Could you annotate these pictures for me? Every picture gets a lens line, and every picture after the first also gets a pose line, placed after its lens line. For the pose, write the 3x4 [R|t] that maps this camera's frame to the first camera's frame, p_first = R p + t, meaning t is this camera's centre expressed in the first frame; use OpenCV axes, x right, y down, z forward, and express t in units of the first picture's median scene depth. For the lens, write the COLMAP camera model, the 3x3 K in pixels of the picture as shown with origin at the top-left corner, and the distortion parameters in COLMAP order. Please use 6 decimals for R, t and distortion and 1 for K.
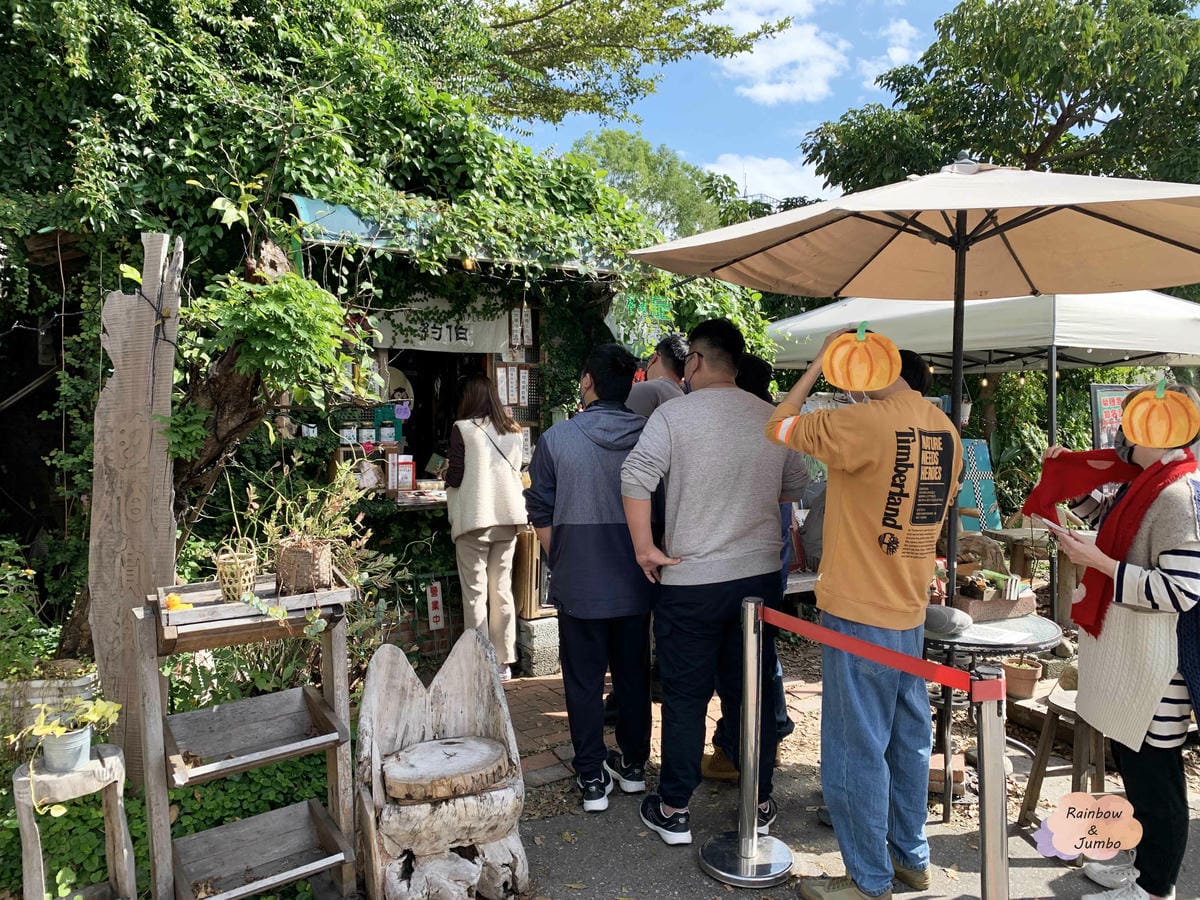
lens RADIAL K [[909.8, 0, 605.0], [0, 909.8, 454.1], [0, 0, 1]] dist [0.019929, -0.009660]
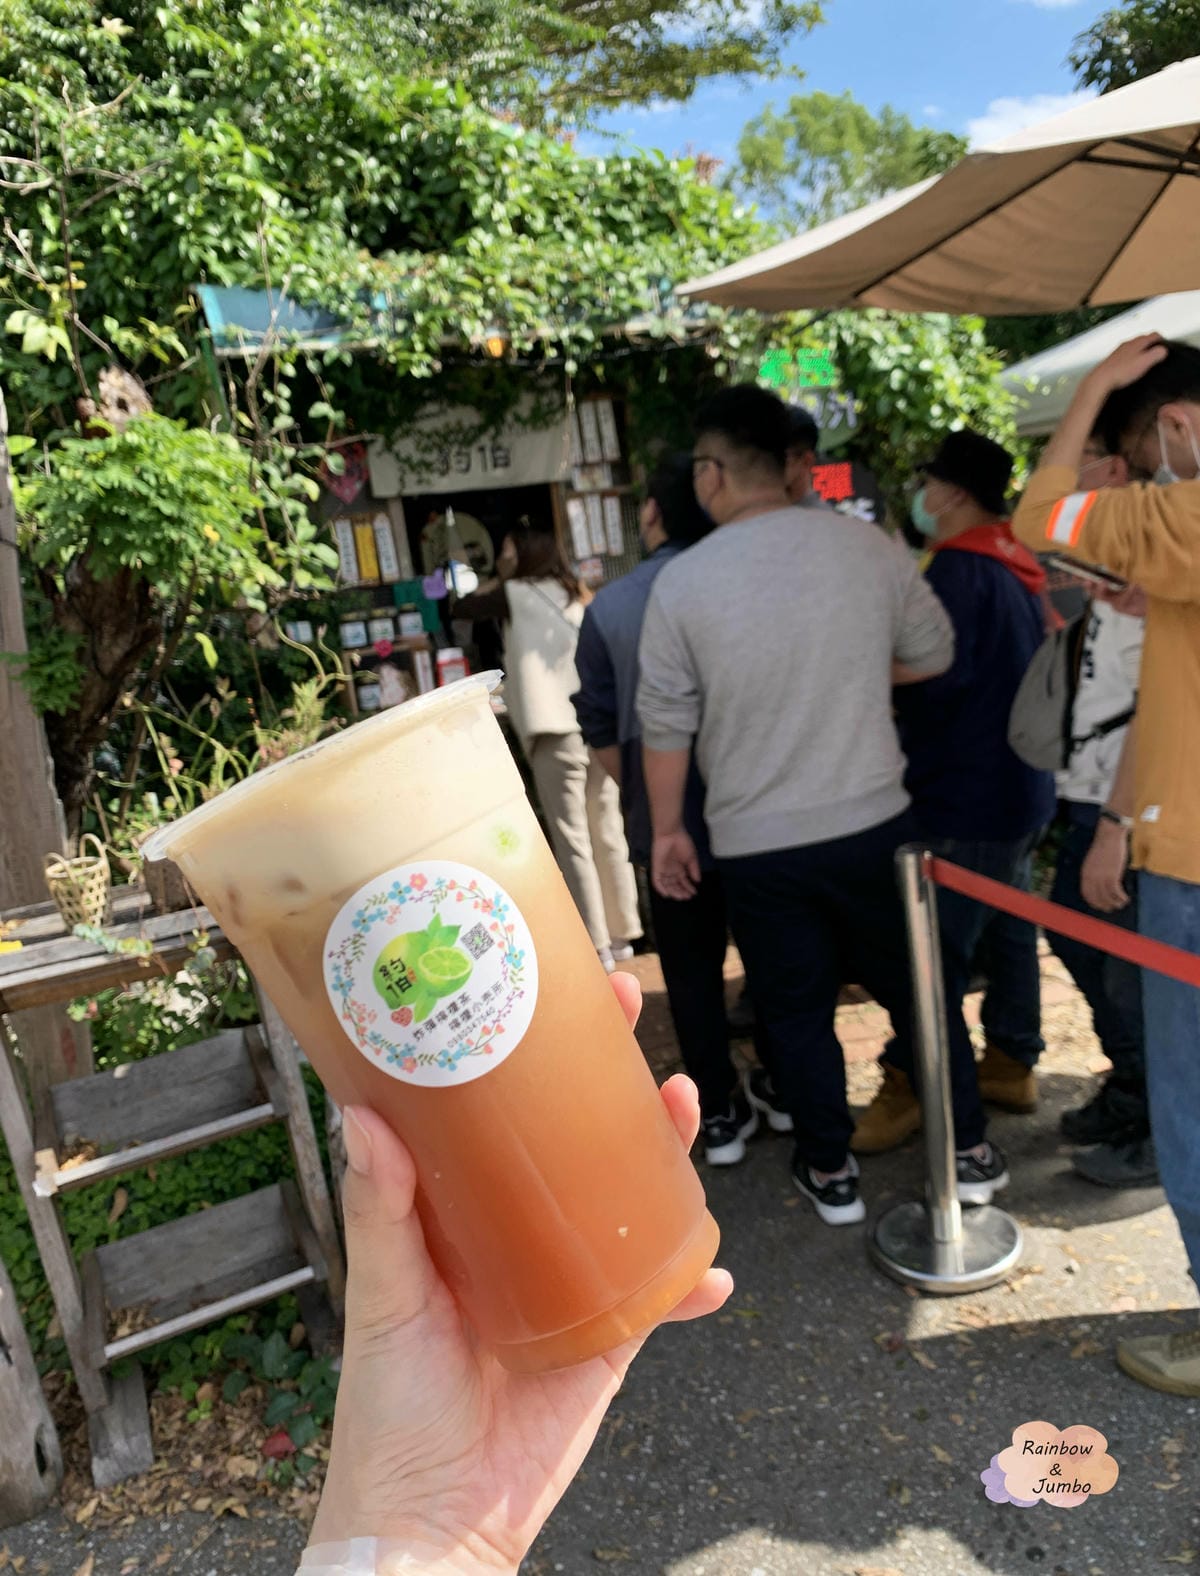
lens RADIAL K [[1273.4, 0, 591.5], [0, 1273.4, 780.3], [0, 0, 1]] dist [0.004185, -0.011263]
pose [[0.975580, -0.093391, -0.198801, 0.078652], [0.119814, 0.984856, 0.125312, -0.010347], [0.184087, -0.146072, 0.971995, 0.088735]]
